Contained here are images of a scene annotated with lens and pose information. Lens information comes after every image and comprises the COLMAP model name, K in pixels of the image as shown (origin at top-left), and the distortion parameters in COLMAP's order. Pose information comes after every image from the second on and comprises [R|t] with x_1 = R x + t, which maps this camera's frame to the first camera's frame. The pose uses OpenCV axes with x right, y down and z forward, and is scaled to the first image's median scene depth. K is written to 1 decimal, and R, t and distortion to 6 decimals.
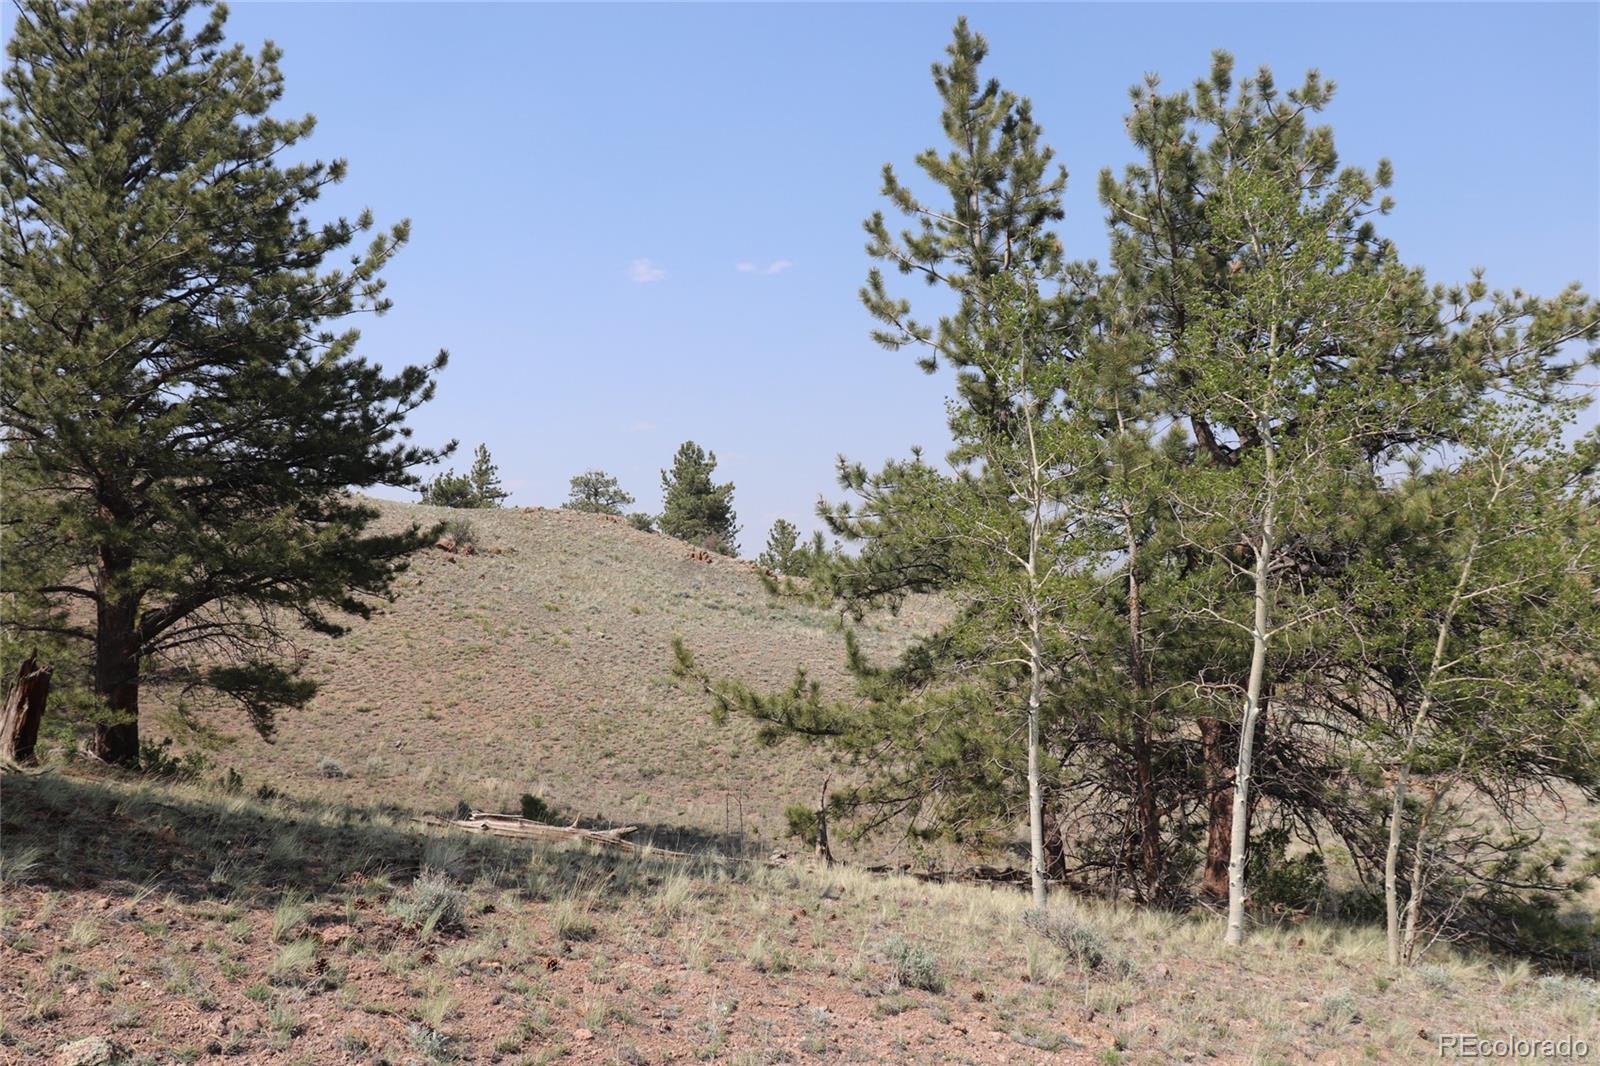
lens RADIAL K [[1341.0, 0, 813.8], [0, 1341.0, 554.5], [0, 0, 1]] dist [-0.166887, 0.136360]
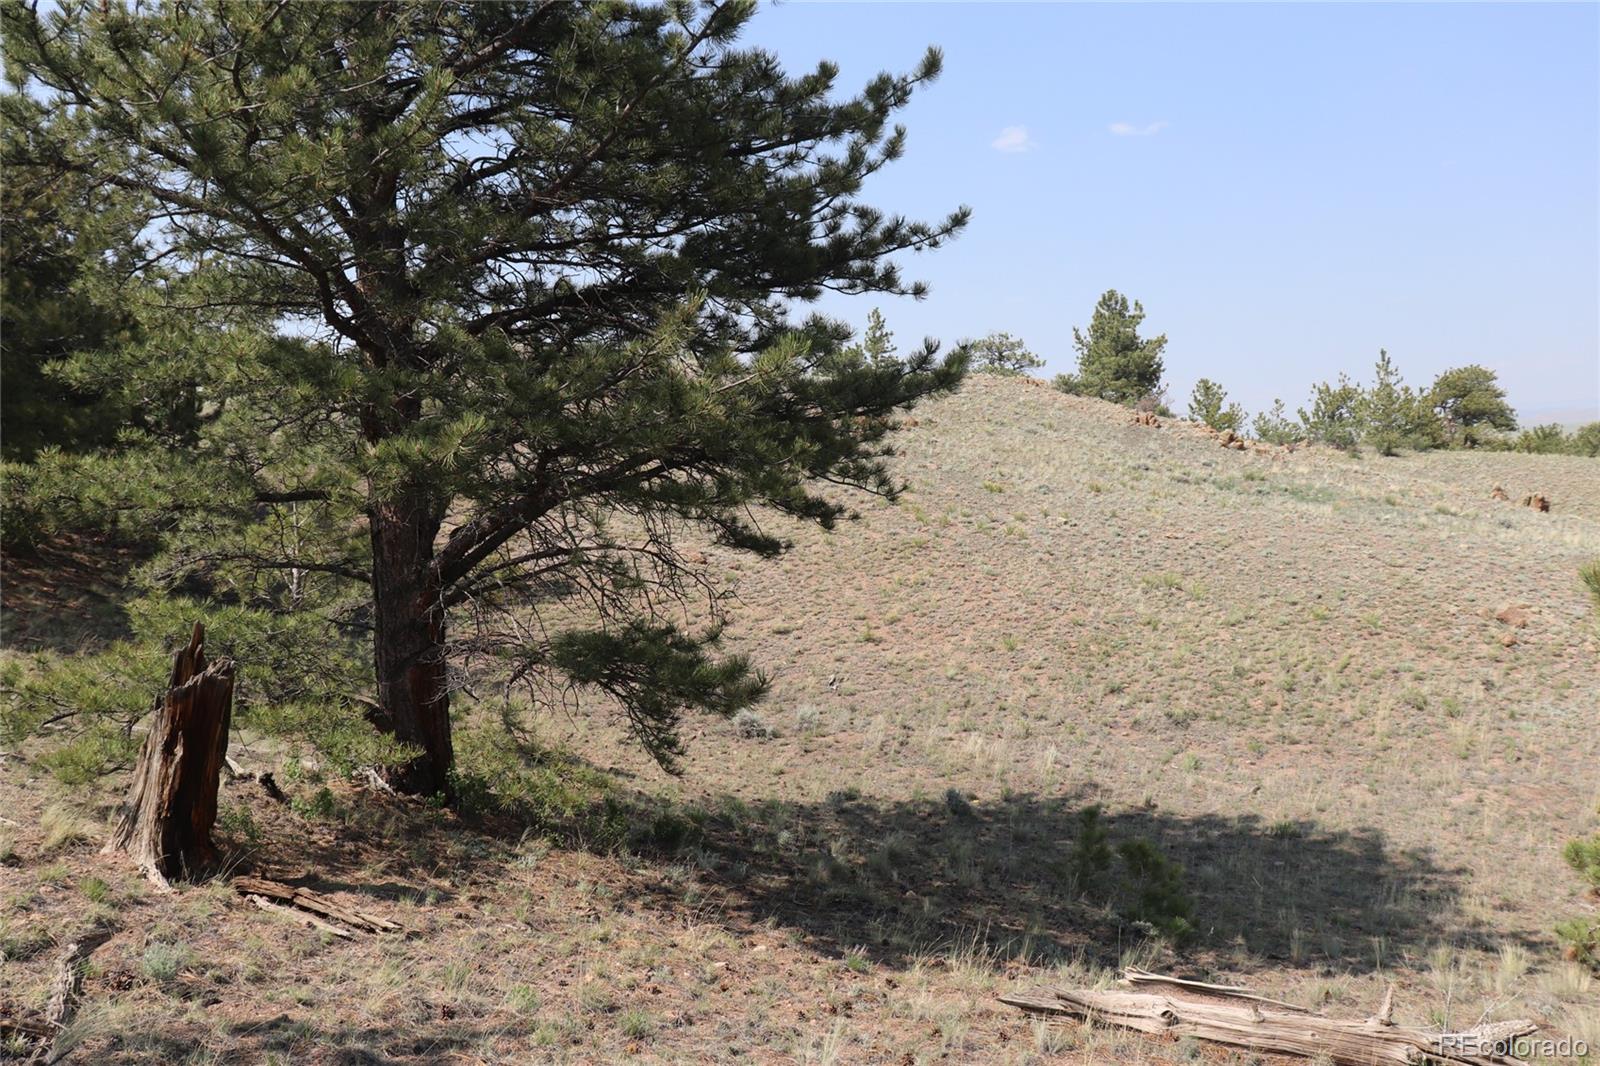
lens RADIAL K [[1341.0, 0, 794.1], [0, 1341.0, 517.7], [0, 0, 1]] dist [-0.166887, 0.136360]
pose [[0.957024, -0.026302, -0.288813, -0.112084], [0.045182, 0.997241, 0.058898, 0.006332], [0.286467, -0.069416, 0.955572, 0.268402]]
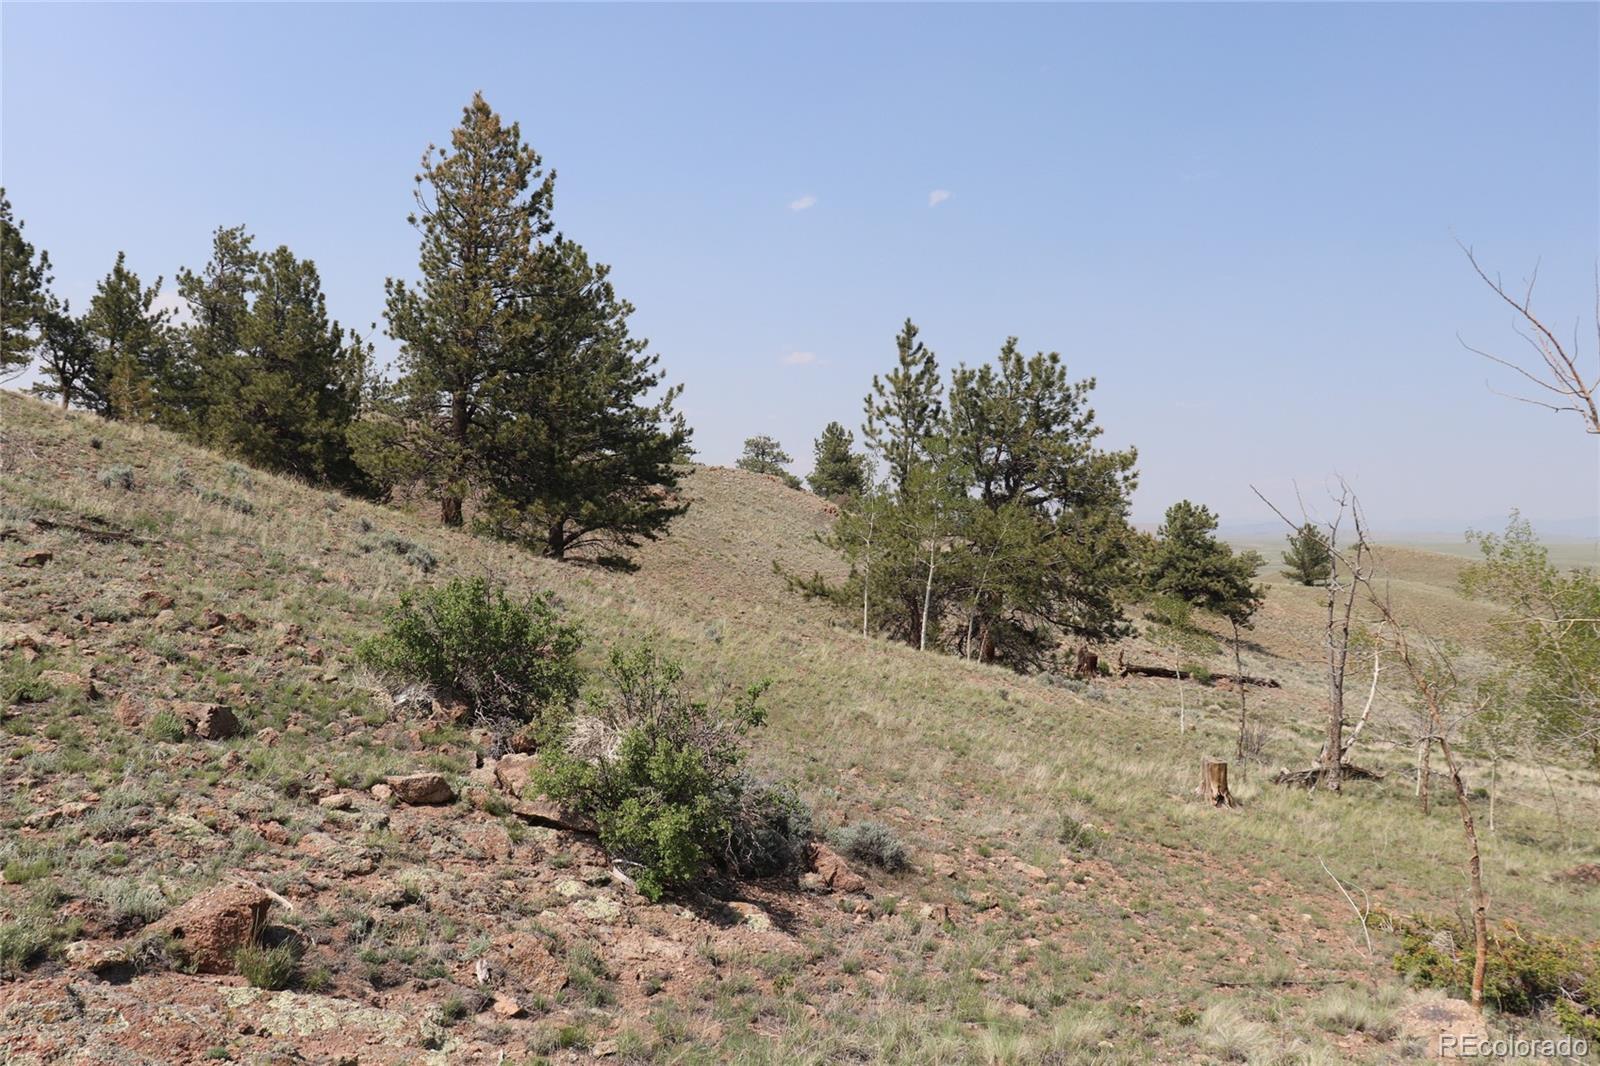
lens RADIAL K [[1341.0, 0, 789.6], [0, 1341.0, 523.5], [0, 0, 1]] dist [-0.166887, 0.136360]
pose [[0.987272, 0.071760, -0.141934, 0.146898], [-0.068688, 0.997288, 0.026438, -0.038459], [0.143446, -0.016352, 0.989523, -0.812686]]
